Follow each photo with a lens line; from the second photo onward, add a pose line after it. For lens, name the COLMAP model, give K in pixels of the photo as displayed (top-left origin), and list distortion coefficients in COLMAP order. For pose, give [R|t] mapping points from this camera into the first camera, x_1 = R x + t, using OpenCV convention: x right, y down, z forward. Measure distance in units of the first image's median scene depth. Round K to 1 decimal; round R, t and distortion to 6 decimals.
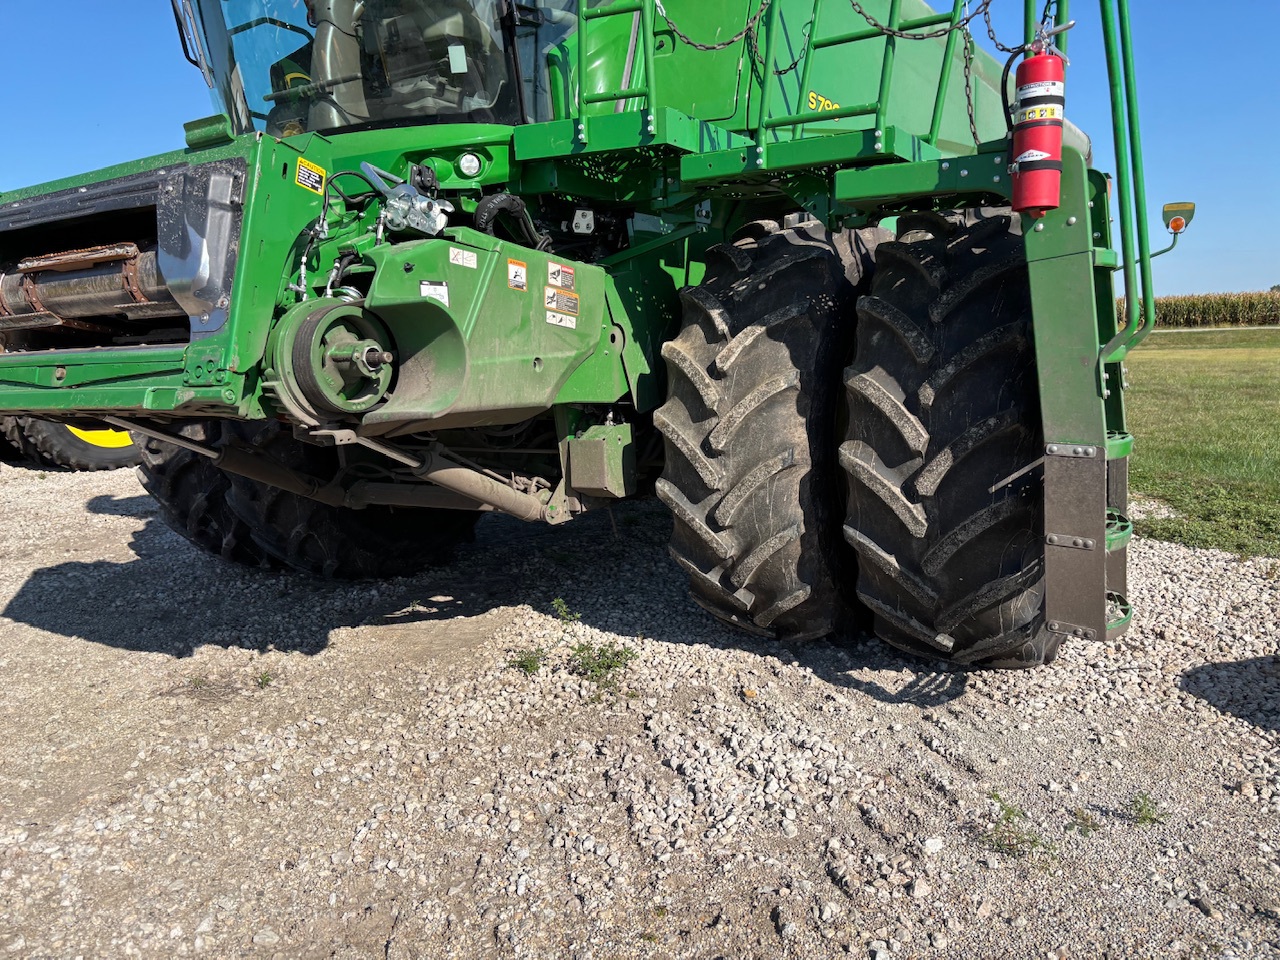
lens RADIAL K [[982.3, 0, 644.8], [0, 982.3, 485.2], [0, 0, 1]] dist [0.050308, -0.057825]
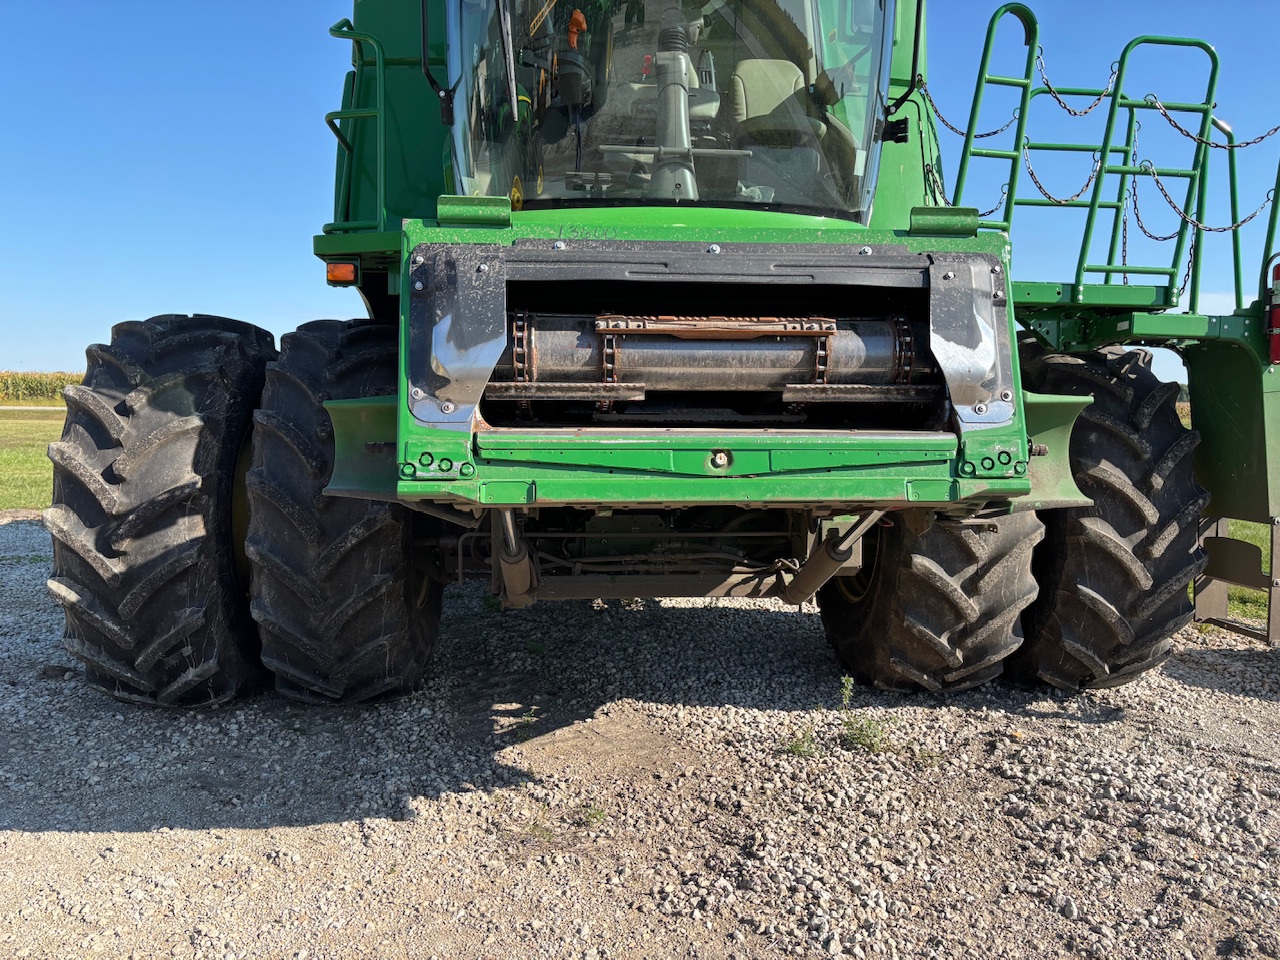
lens RADIAL K [[982.3, 0, 639.8], [0, 982.3, 480.0], [0, 0, 1]] dist [0.050308, -0.057825]
pose [[0.795485, 0.000022, 0.605973, -0.967171], [0.047013, 0.996984, -0.061753, -0.039448], [-0.604147, 0.077613, 0.793084, 0.317474]]
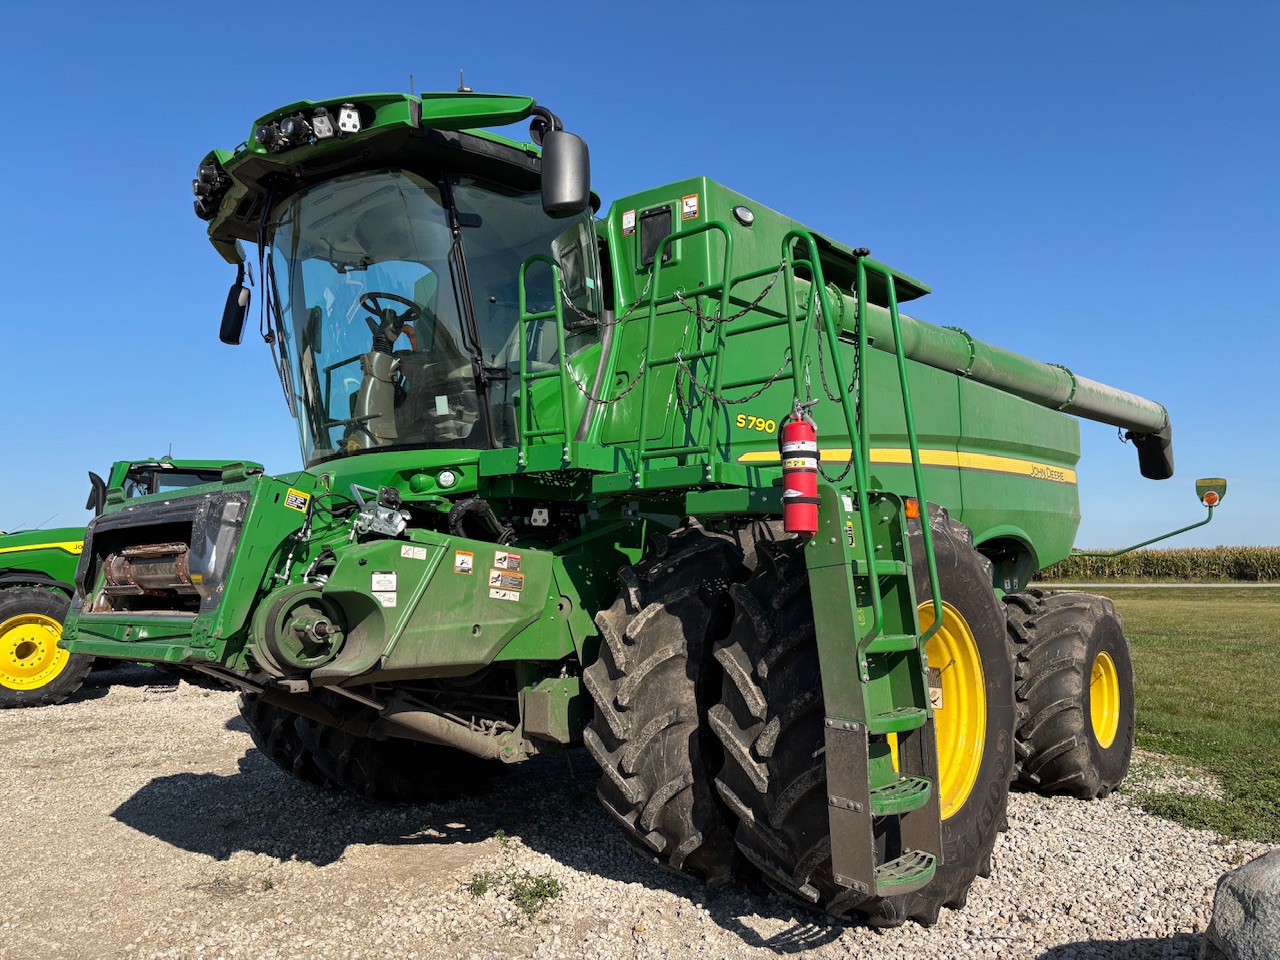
lens RADIAL K [[982.3, 0, 640.2], [0, 982.3, 476.6], [0, 0, 1]] dist [0.050308, -0.057825]
pose [[0.981719, 0.004406, -0.190284, 0.326405], [-0.050042, 0.970535, -0.235709, -0.025583], [0.183639, 0.240922, 0.953013, -0.217147]]
